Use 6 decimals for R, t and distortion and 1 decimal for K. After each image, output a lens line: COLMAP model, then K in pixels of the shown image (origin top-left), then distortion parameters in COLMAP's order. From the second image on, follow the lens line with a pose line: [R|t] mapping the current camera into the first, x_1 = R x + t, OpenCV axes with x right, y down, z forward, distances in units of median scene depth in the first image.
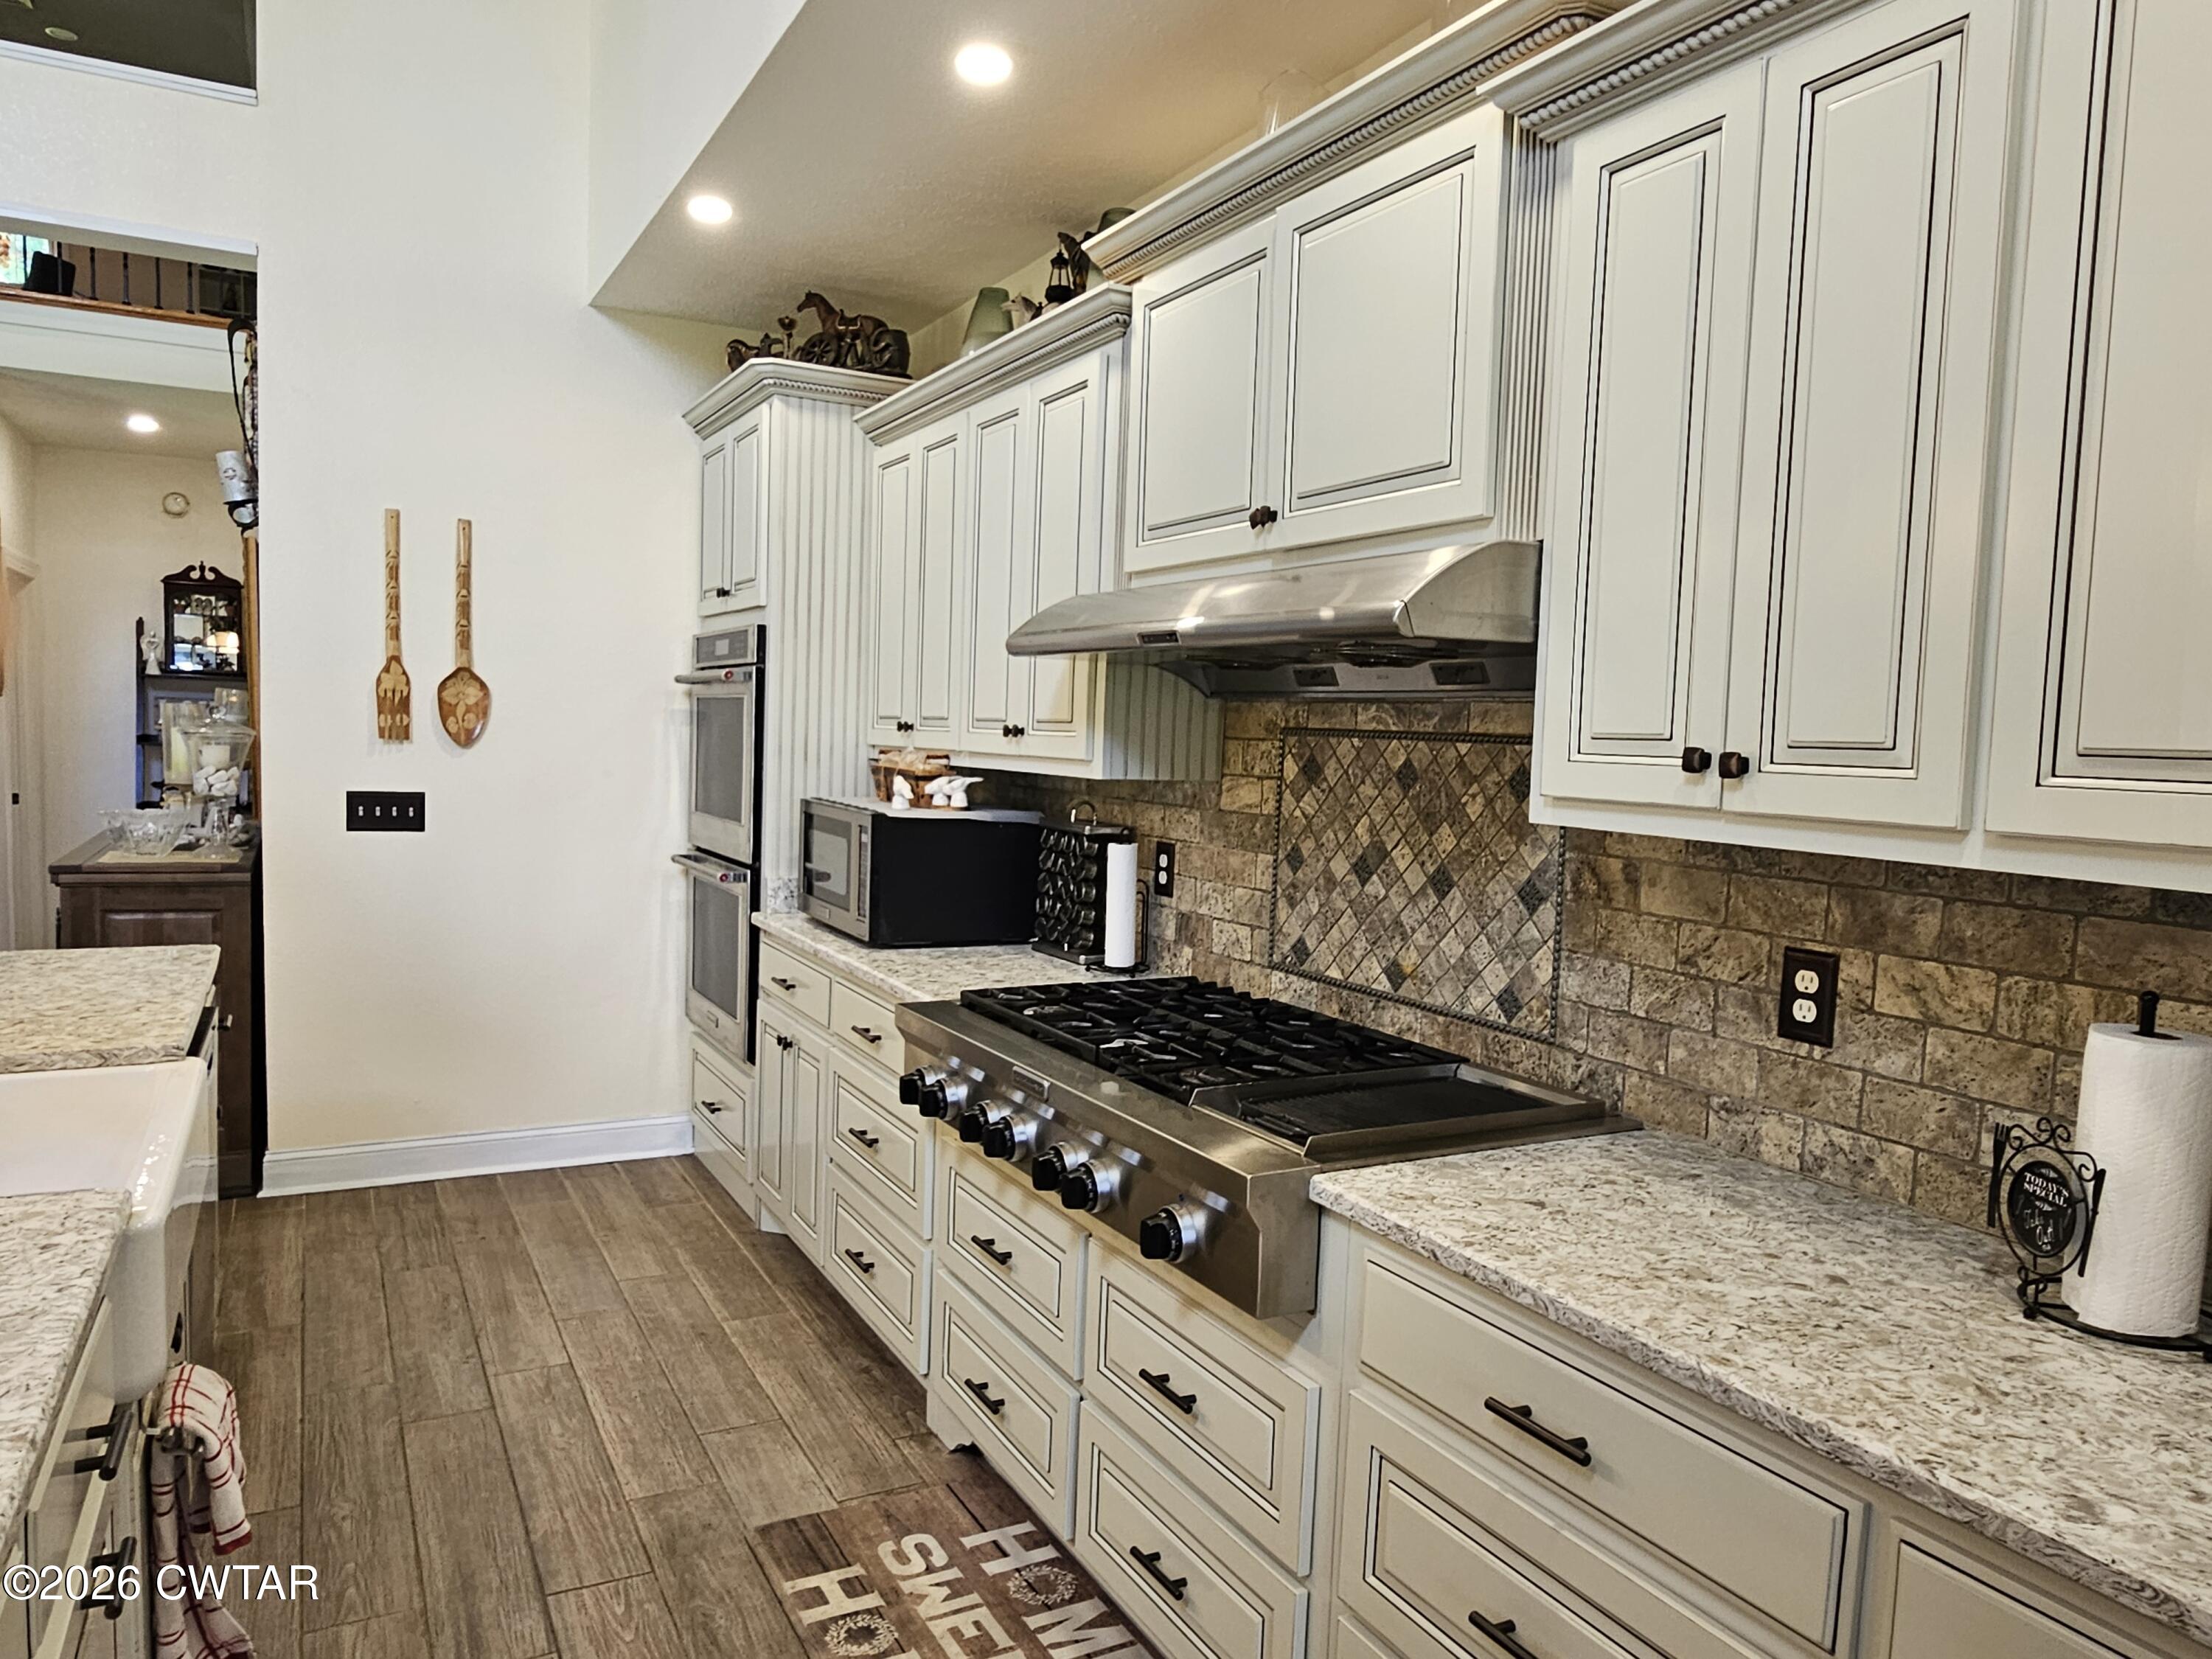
lens RADIAL K [[1495.1, 0, 1088.3], [0, 1495.1, 851.7], [0, 0, 1]] dist [0.000283, 0.003742]
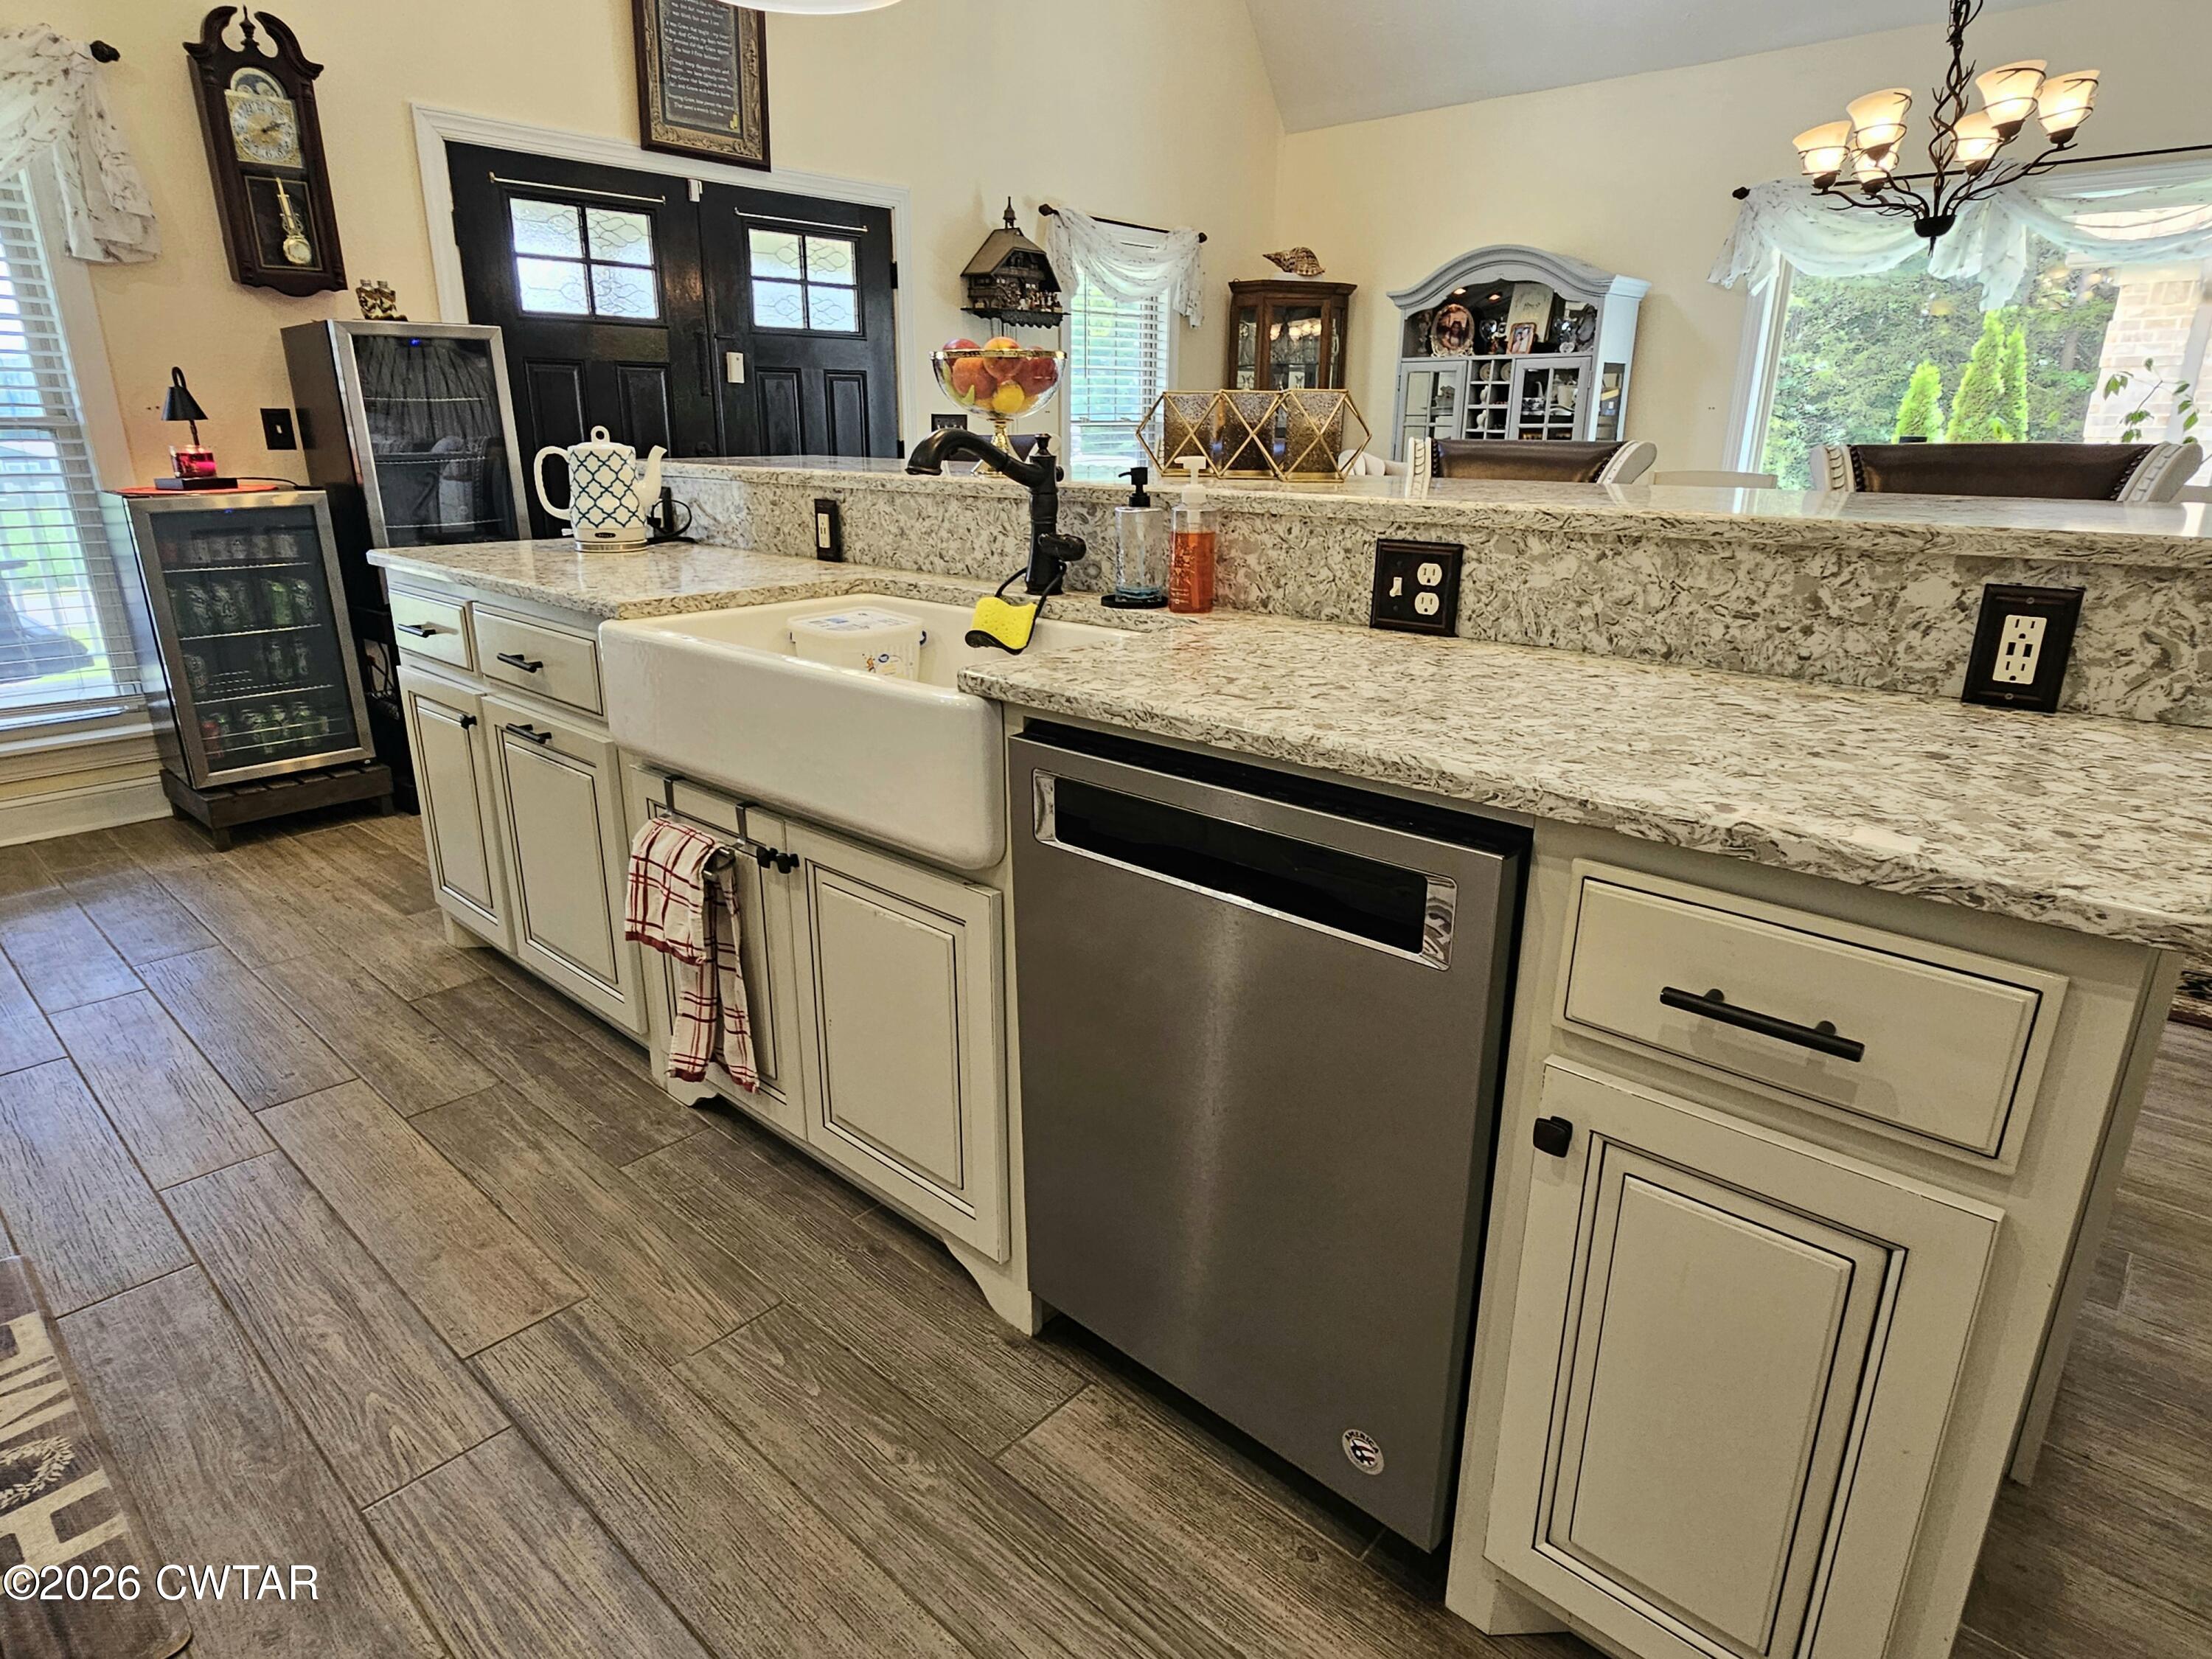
lens RADIAL K [[1253.1, 0, 1105.0], [0, 1253.1, 835.3], [0, 0, 1]] dist [0.001878, -0.001898]
pose [[-0.937070, 0.067666, -0.342523, -0.410129], [-0.068872, 0.925939, 0.371339, -0.024502], [0.342283, 0.371561, -0.863009, 1.410399]]
